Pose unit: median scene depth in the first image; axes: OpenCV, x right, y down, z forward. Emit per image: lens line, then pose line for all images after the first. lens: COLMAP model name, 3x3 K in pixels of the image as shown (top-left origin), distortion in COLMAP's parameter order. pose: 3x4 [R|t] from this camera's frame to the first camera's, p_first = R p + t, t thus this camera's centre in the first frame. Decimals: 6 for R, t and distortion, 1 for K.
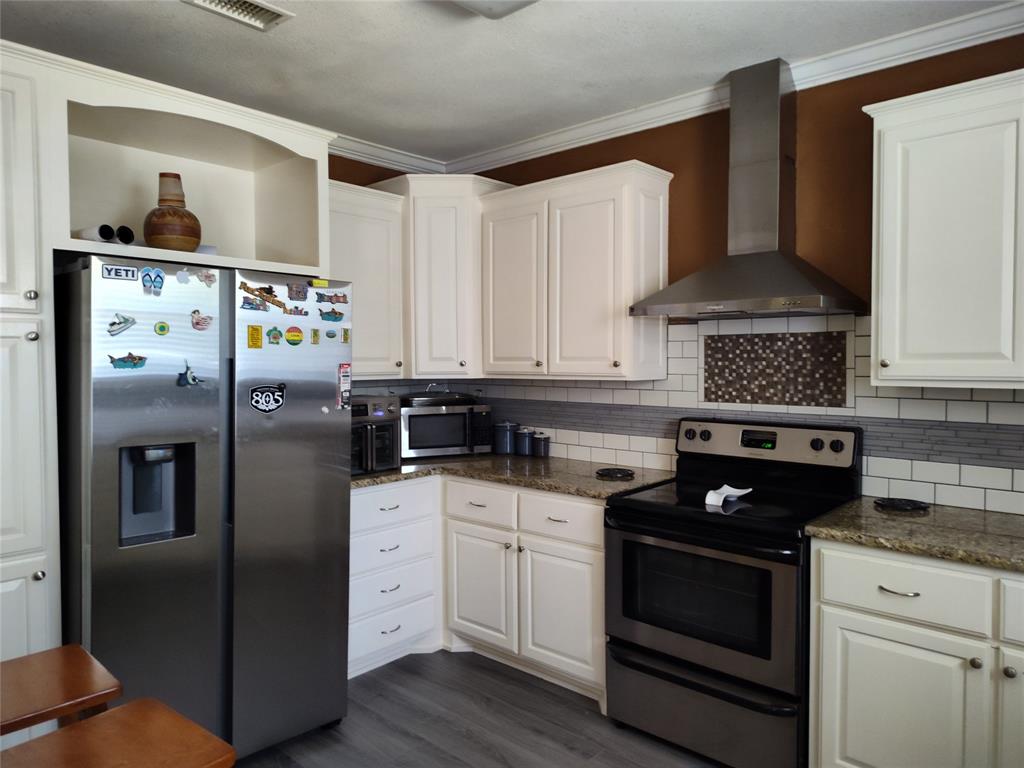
lens RADIAL K [[704.9, 0, 507.3], [0, 704.9, 382.2], [0, 0, 1]] dist [0.038402, -0.023355]
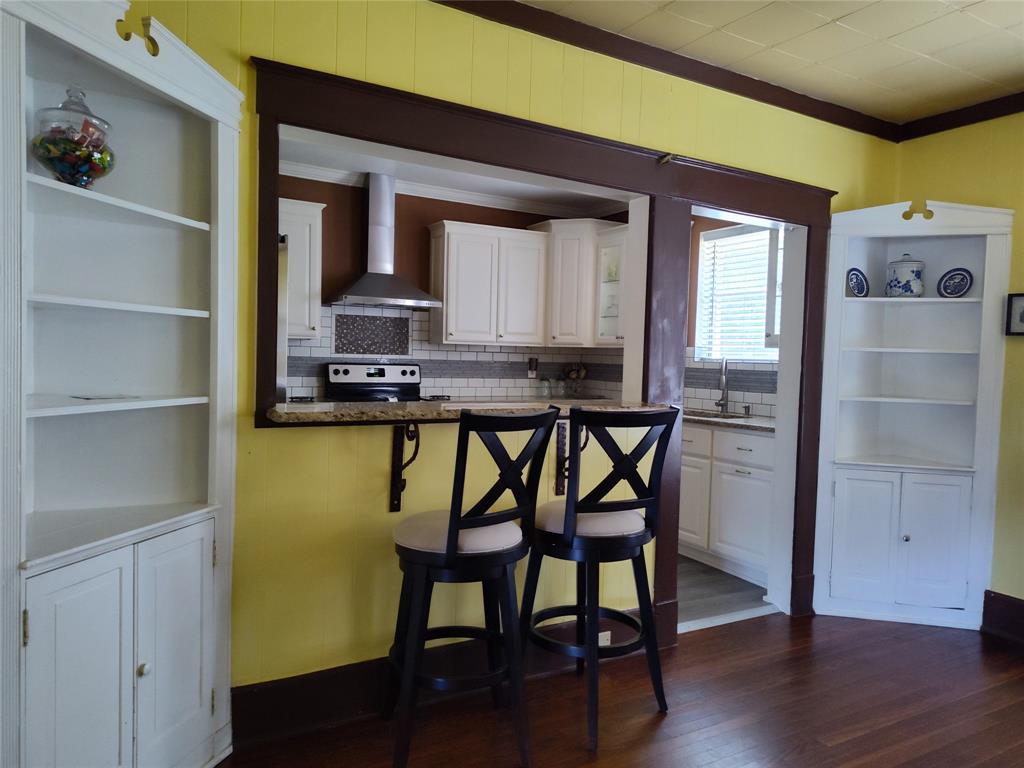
lens RADIAL K [[704.9, 0, 509.8], [0, 704.9, 385.7], [0, 0, 1]] dist [0.038402, -0.023355]
pose [[0.303221, -0.027402, 0.952526, -1.282397], [0.006732, 0.999623, 0.026614, 0.066760], [-0.952896, -0.001657, 0.303292, 0.093757]]
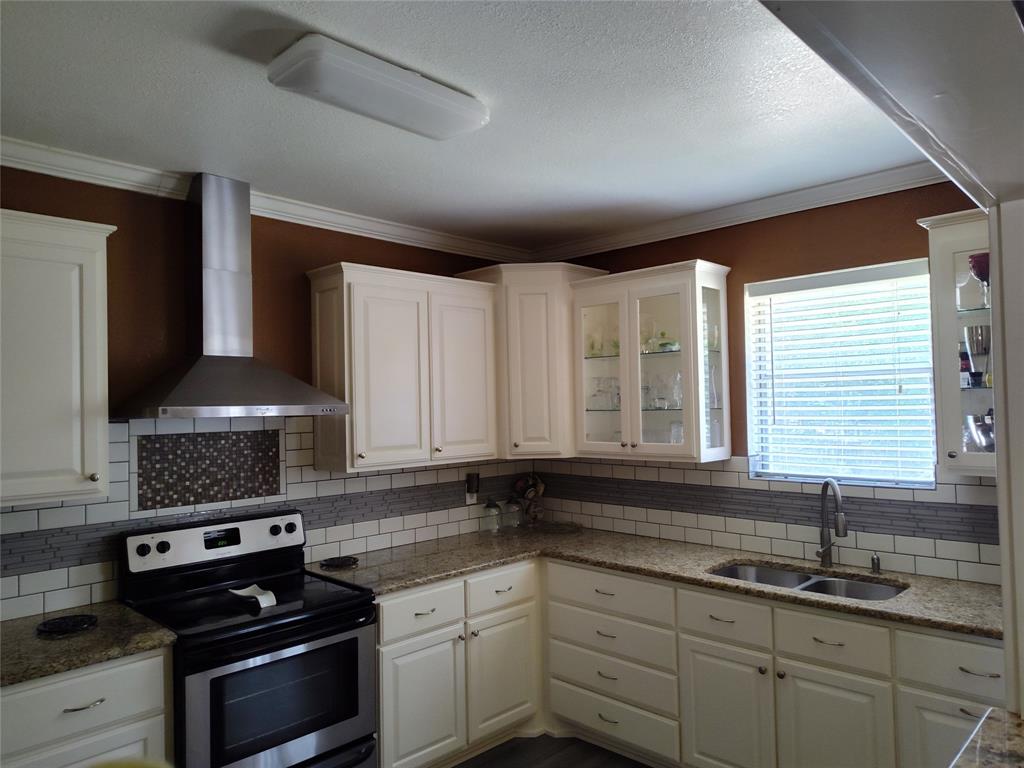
lens RADIAL K [[704.9, 0, 517.6], [0, 704.9, 389.3], [0, 0, 1]] dist [0.038402, -0.023355]
pose [[0.027316, 0.027608, 0.999246, -0.636438], [0.055294, 0.998046, -0.029086, -0.076235], [-0.998096, 0.056047, 0.025736, 0.527505]]
